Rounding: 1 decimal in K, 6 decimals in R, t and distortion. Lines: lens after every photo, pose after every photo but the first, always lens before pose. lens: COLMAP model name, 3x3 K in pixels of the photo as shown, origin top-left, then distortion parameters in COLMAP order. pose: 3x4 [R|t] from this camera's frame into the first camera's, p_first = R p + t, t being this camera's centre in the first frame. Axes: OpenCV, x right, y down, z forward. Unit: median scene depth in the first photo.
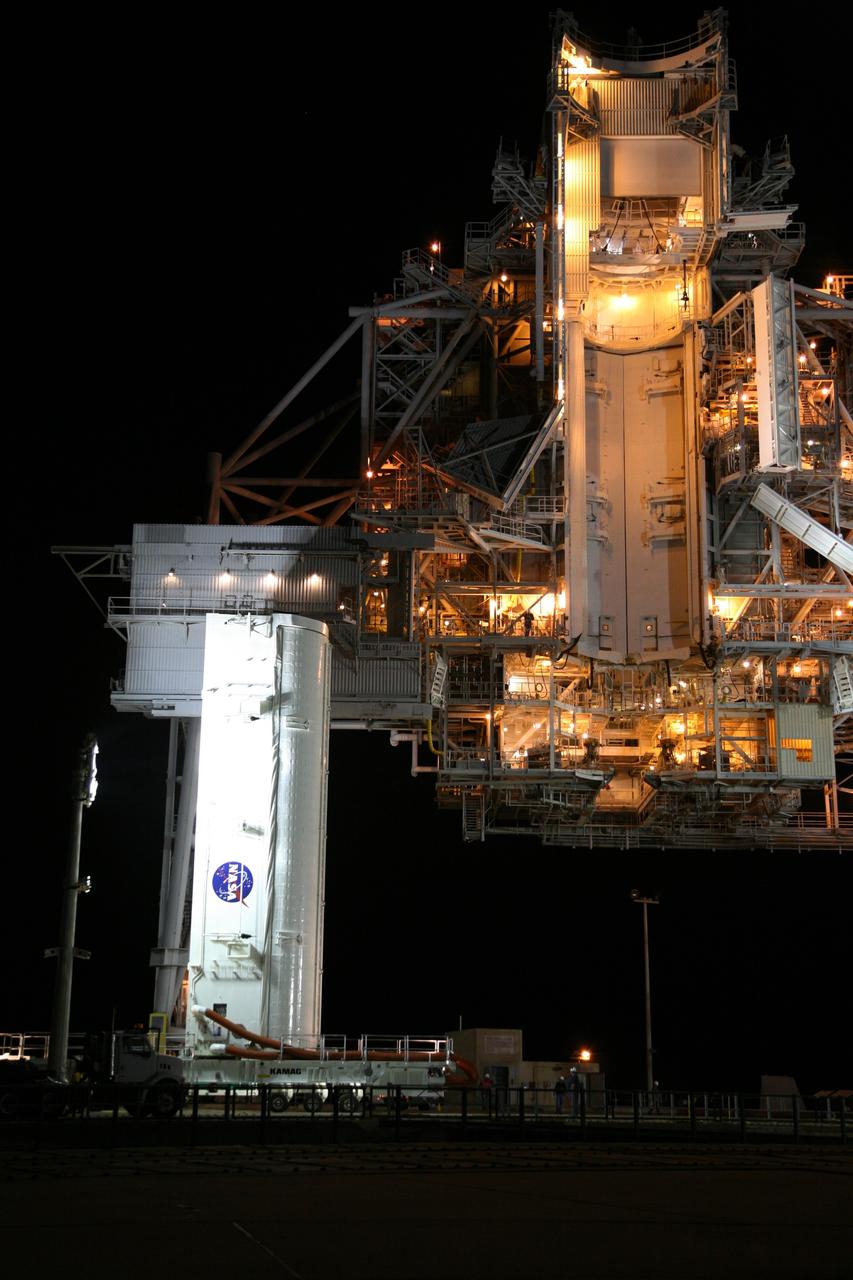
lens RADIAL K [[1678.1, 0, 394.3], [0, 1678.1, 668.9], [0, 0, 1]] dist [0.022627, 0.469108]
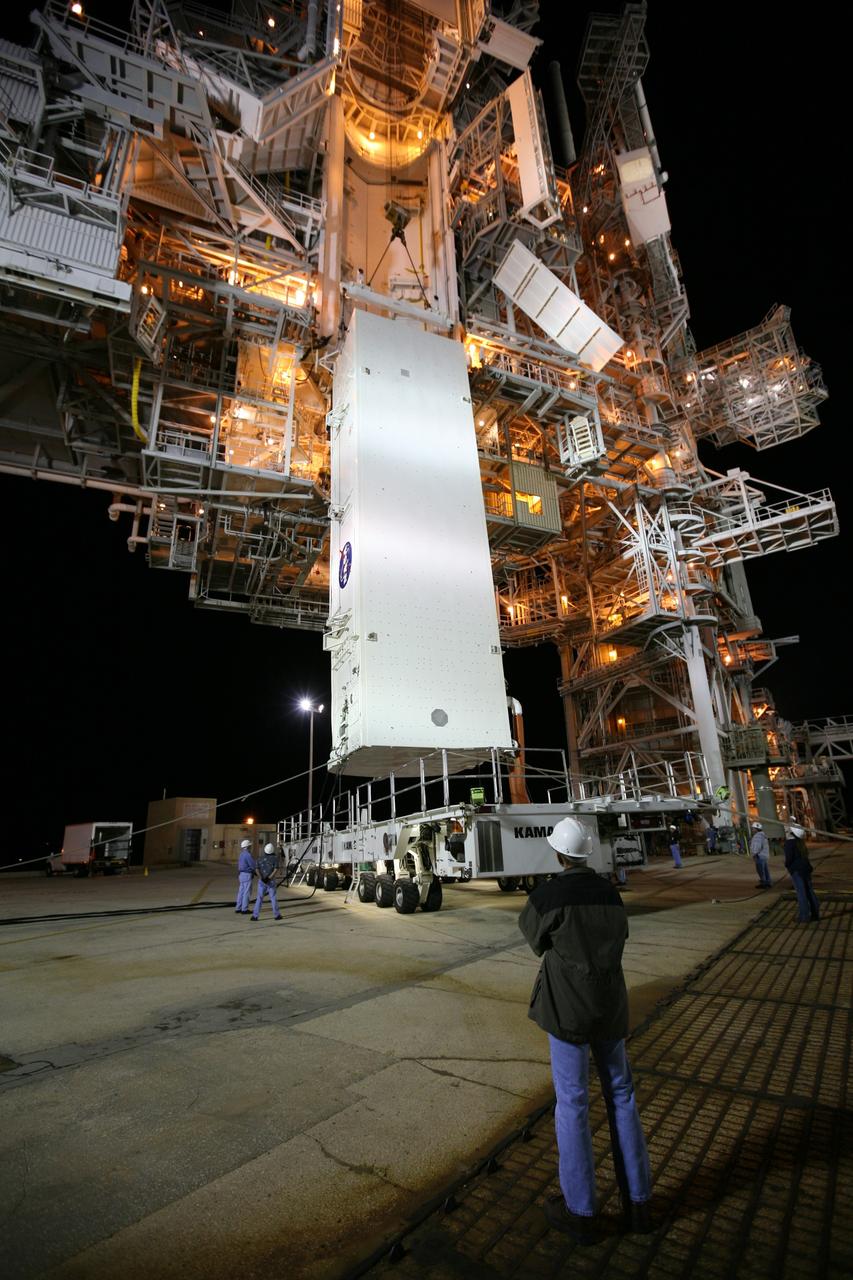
lens RADIAL K [[604.7, 0, 428.0], [0, 604.7, 643.9], [0, 0, 1]] dist [-0.050478, 0.021771]
pose [[0.915423, 0.083351, 0.393767, 0.045273], [-0.057847, 0.995411, -0.076222, 0.160653], [-0.398314, 0.046997, 0.916044, 0.677086]]
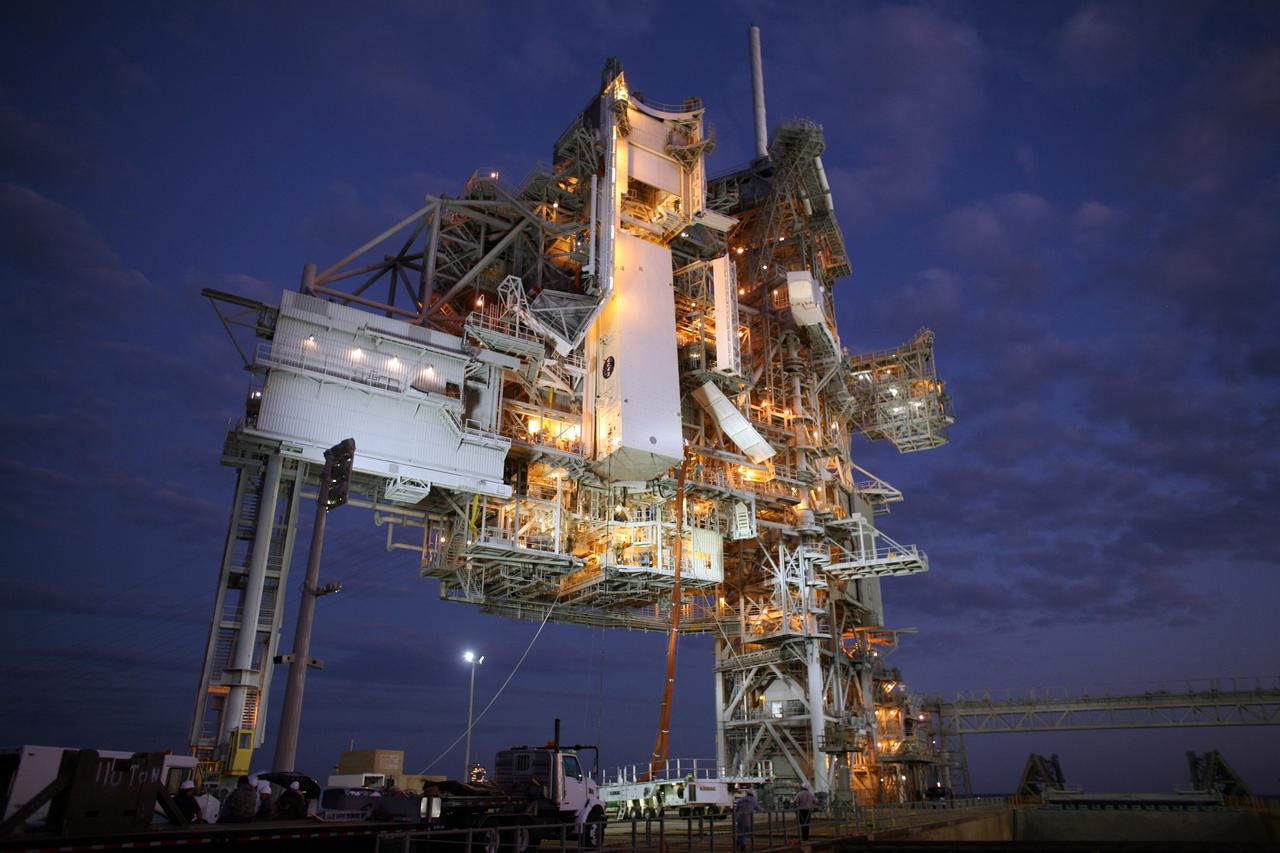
lens RADIAL K [[905.1, 0, 664.5], [0, 905.1, 422.8], [0, 0, 1]] dist [-0.042702, 0.001631]
pose [[0.829270, 0.200355, 0.521698, -0.225700], [-0.124962, 0.976366, -0.176333, 0.073188], [-0.544698, 0.081035, 0.834708, 0.333010]]
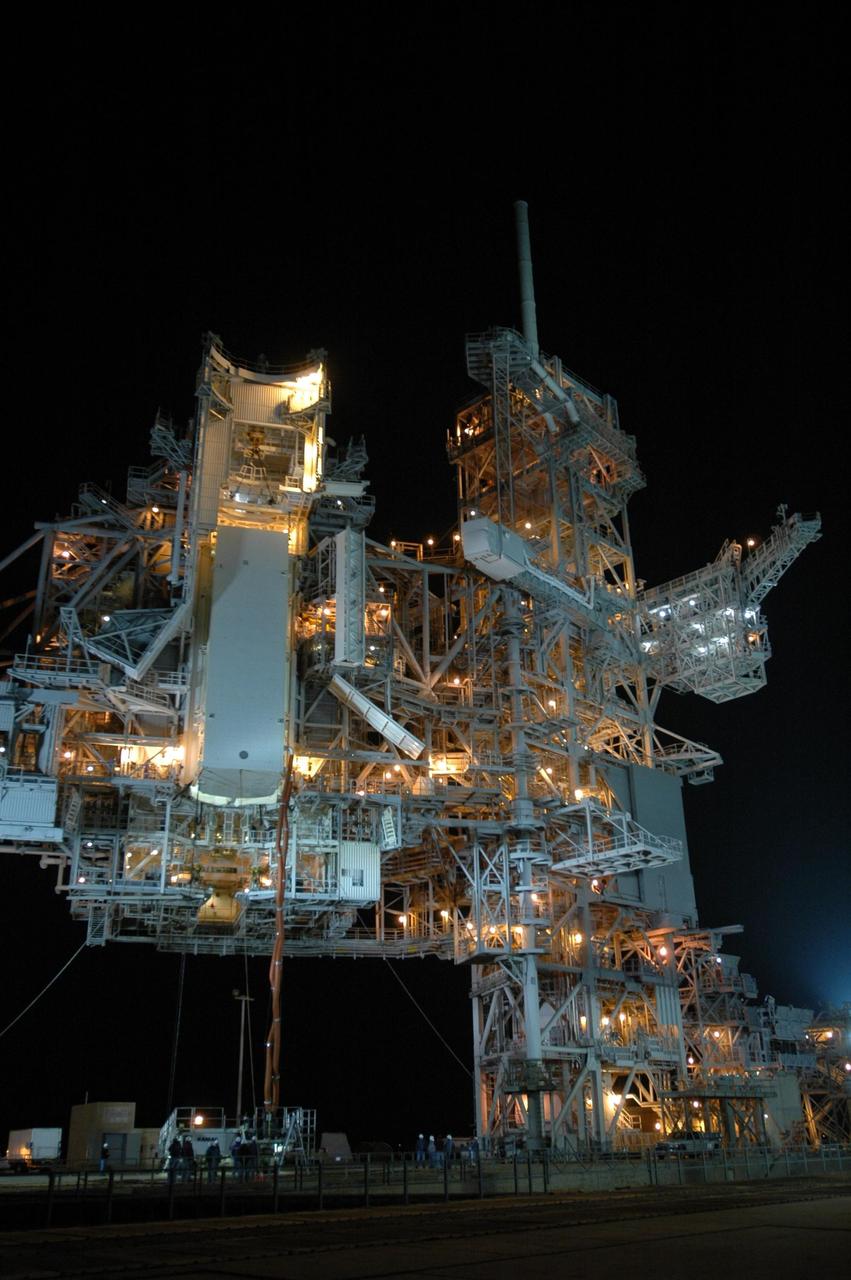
lens RADIAL K [[1152.2, 0, 425.5], [0, 1152.2, 640.0], [0, 0, 1]] dist [-0.032357, -0.004865]
pose [[0.962451, 0.081175, 0.259034, 0.044791], [-0.036459, 0.984251, -0.172976, 0.018544], [-0.268995, 0.157037, 0.950253, 0.099489]]
